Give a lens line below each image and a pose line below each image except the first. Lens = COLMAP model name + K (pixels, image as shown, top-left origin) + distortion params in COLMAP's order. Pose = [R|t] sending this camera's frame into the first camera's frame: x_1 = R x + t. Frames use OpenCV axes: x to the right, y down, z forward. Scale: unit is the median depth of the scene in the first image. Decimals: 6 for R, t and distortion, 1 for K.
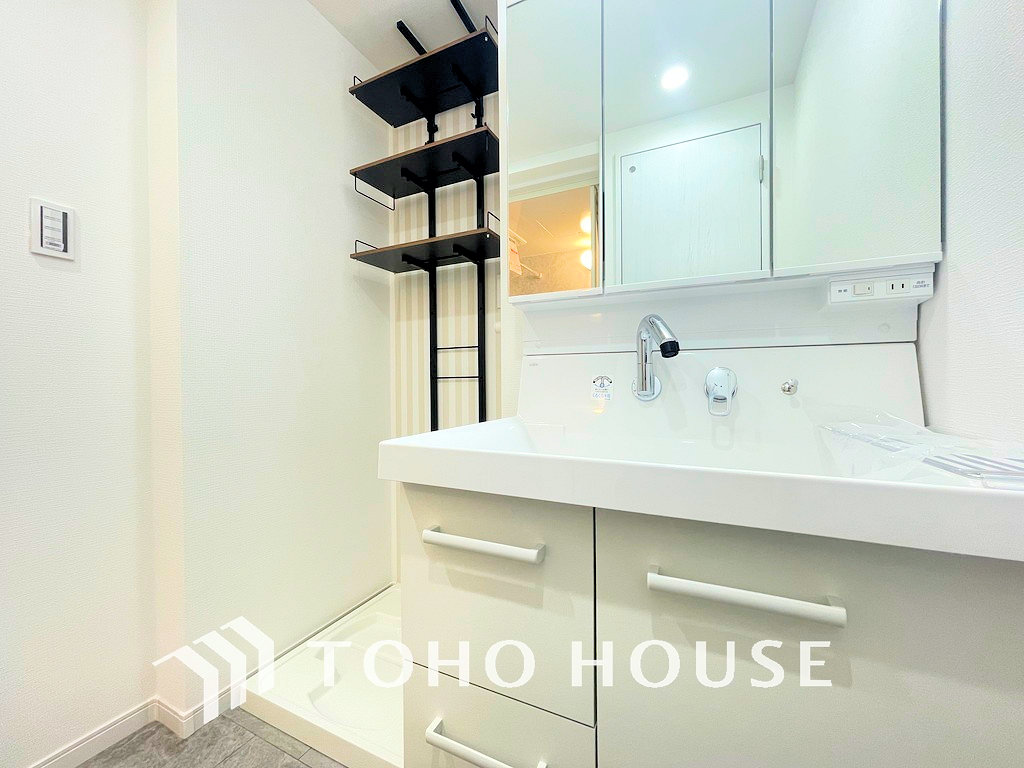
lens RADIAL K [[412.1, 0, 506.7], [0, 412.1, 383.5], [0, 0, 1]] dist [-0.002988, -0.000297]
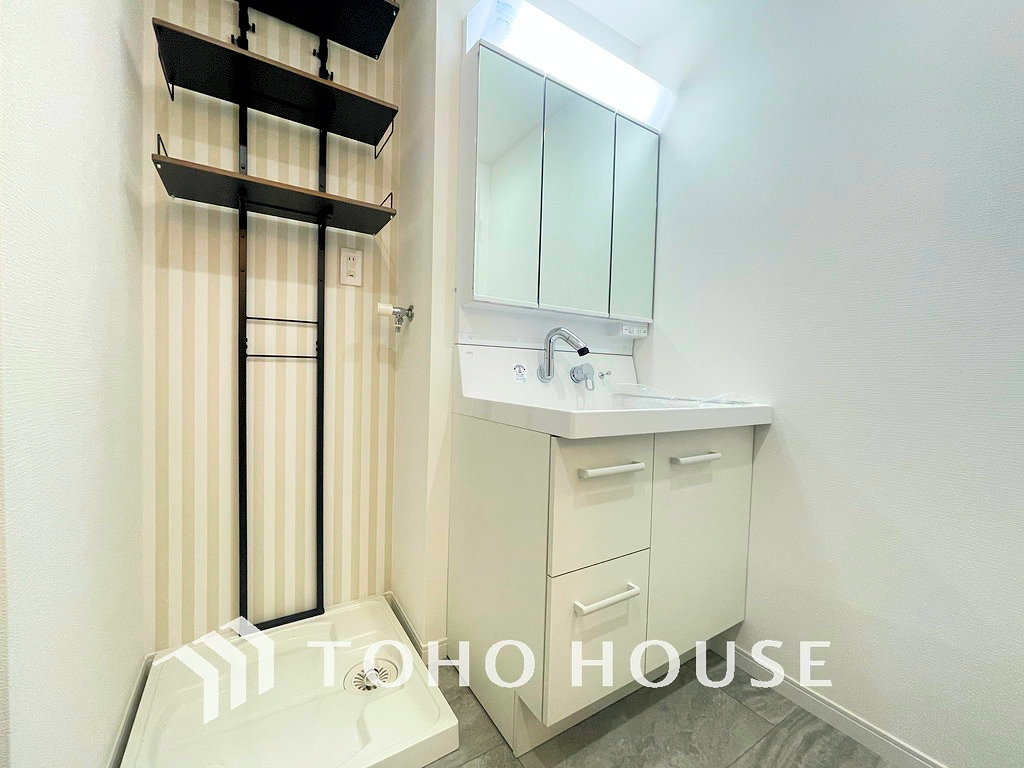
lens RADIAL K [[411.4, 0, 499.9], [0, 411.4, 383.8], [0, 0, 1]] dist [0.008416, -0.000084]
pose [[0.538919, -0.003140, 0.842351, -0.603516], [-0.026830, 0.999422, 0.020891, 0.011434], [-0.841930, -0.033859, 0.538524, 0.187011]]
